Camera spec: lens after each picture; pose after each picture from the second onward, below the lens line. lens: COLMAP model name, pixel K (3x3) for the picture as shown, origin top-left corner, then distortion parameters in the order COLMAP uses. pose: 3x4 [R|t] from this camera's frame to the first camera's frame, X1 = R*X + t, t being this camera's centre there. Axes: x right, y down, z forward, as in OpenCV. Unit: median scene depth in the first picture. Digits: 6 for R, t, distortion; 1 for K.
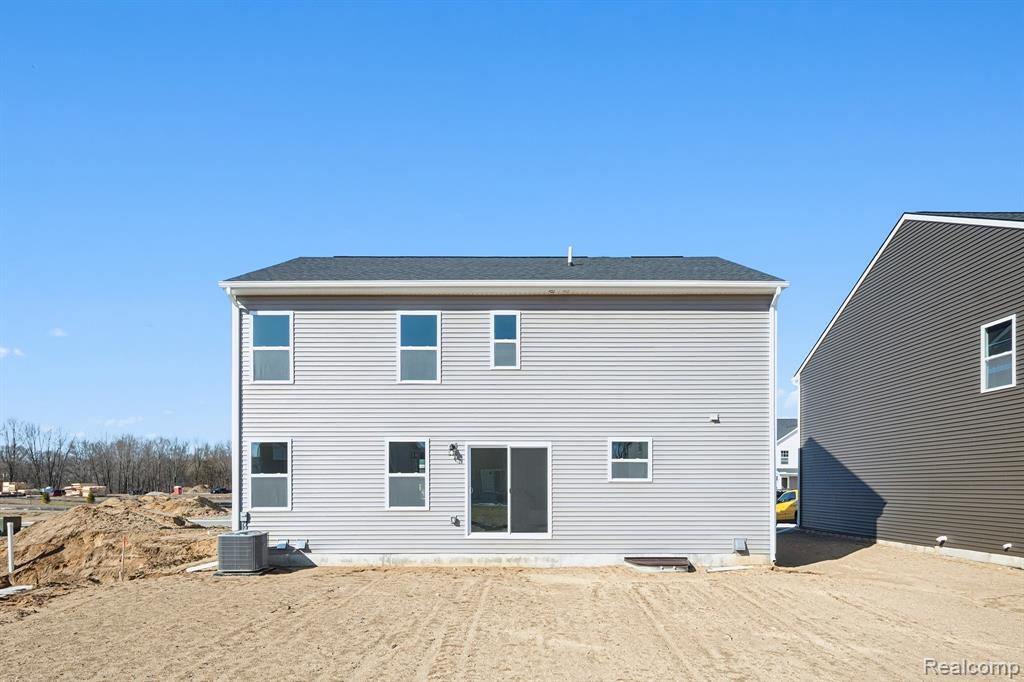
lens RADIAL K [[453.7, 0, 512.1], [0, 453.7, 364.8], [0, 0, 1]] dist [0.000734, 0.000040]
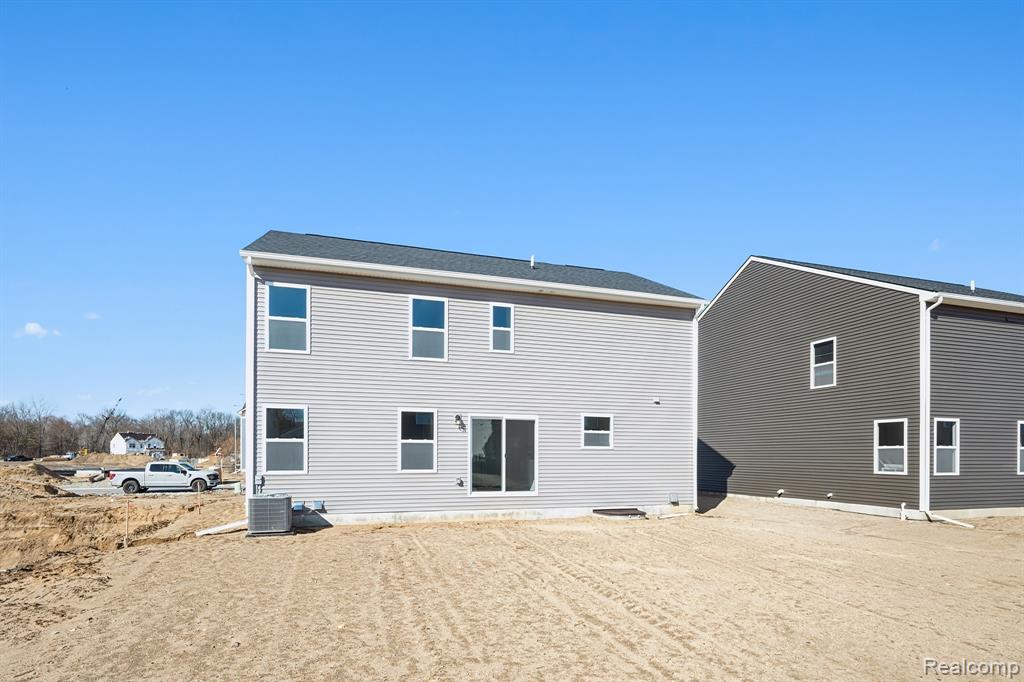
lens RADIAL K [[399.8, 0, 497.5], [0, 399.8, 341.4], [0, 0, 1]] dist [0.000413, -0.000008]
pose [[0.971466, 0.068636, 0.227030, -0.269577], [-0.065762, 0.997631, -0.020208, 0.002240], [-0.227879, 0.004702, 0.973678, -0.011421]]
